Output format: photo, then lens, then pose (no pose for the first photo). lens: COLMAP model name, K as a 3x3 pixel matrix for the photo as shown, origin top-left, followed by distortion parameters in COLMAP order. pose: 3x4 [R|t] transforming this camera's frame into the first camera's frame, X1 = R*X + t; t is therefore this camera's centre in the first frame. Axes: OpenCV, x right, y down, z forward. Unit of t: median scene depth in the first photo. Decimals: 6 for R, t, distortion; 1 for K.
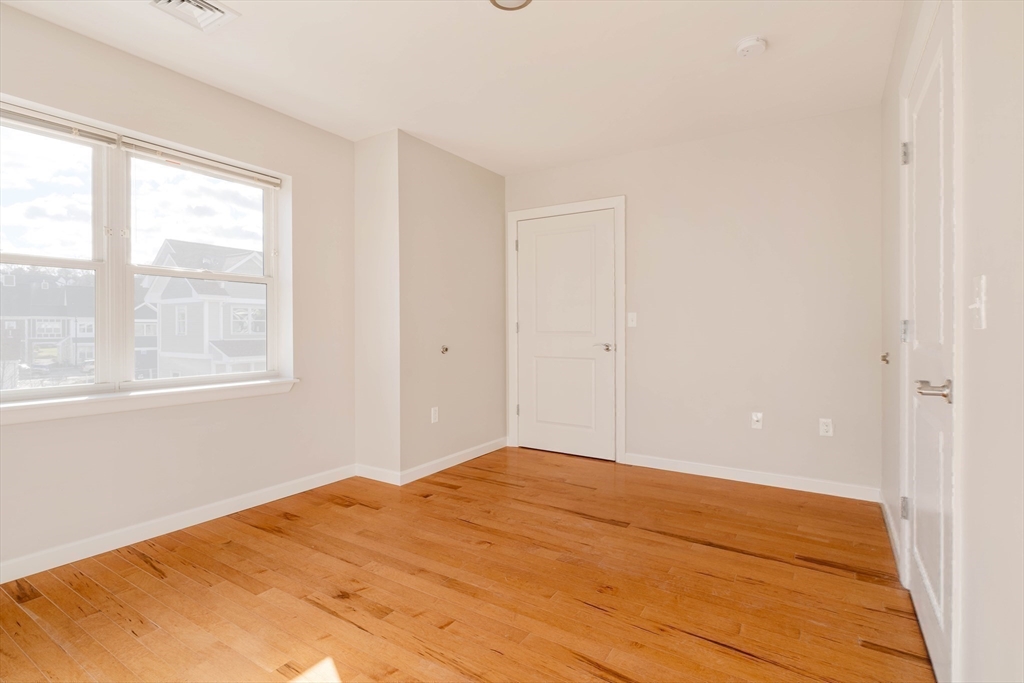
lens RADIAL K [[494.8, 0, 514.9], [0, 494.8, 332.3], [0, 0, 1]] dist [0.001592, 0.000388]
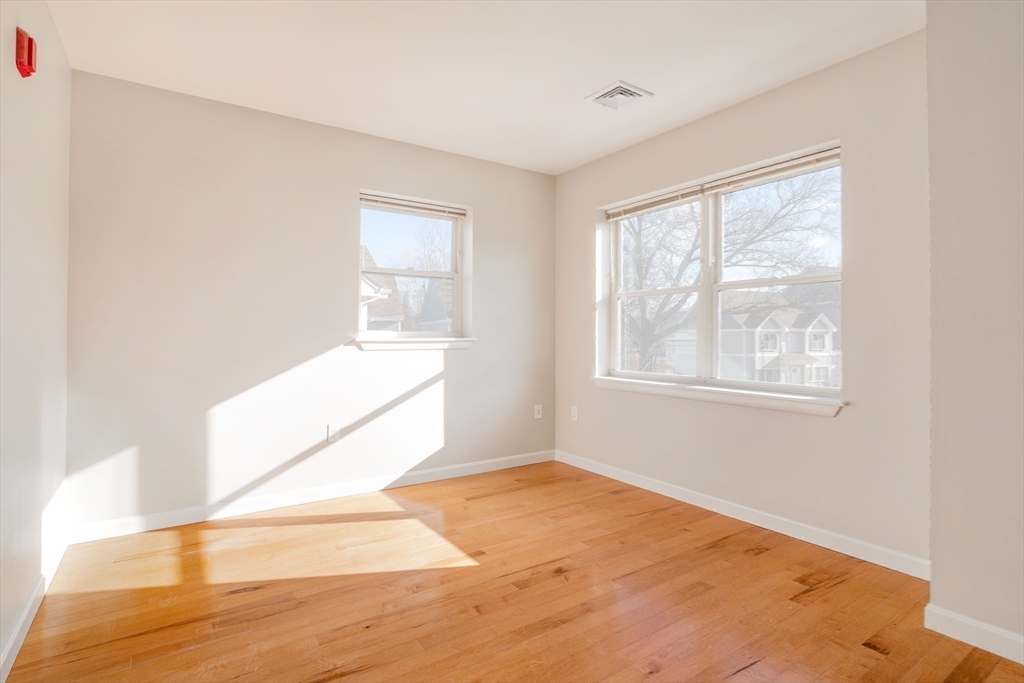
lens RADIAL K [[515.6, 0, 514.9], [0, 515.6, 336.0], [0, 0, 1]] dist [-0.001628, -0.000282]
pose [[-0.396079, 0.001739, -0.918215, 0.638221], [-0.006872, 0.999965, 0.004858, -0.010490], [0.918191, 0.008234, -0.396053, 1.120254]]
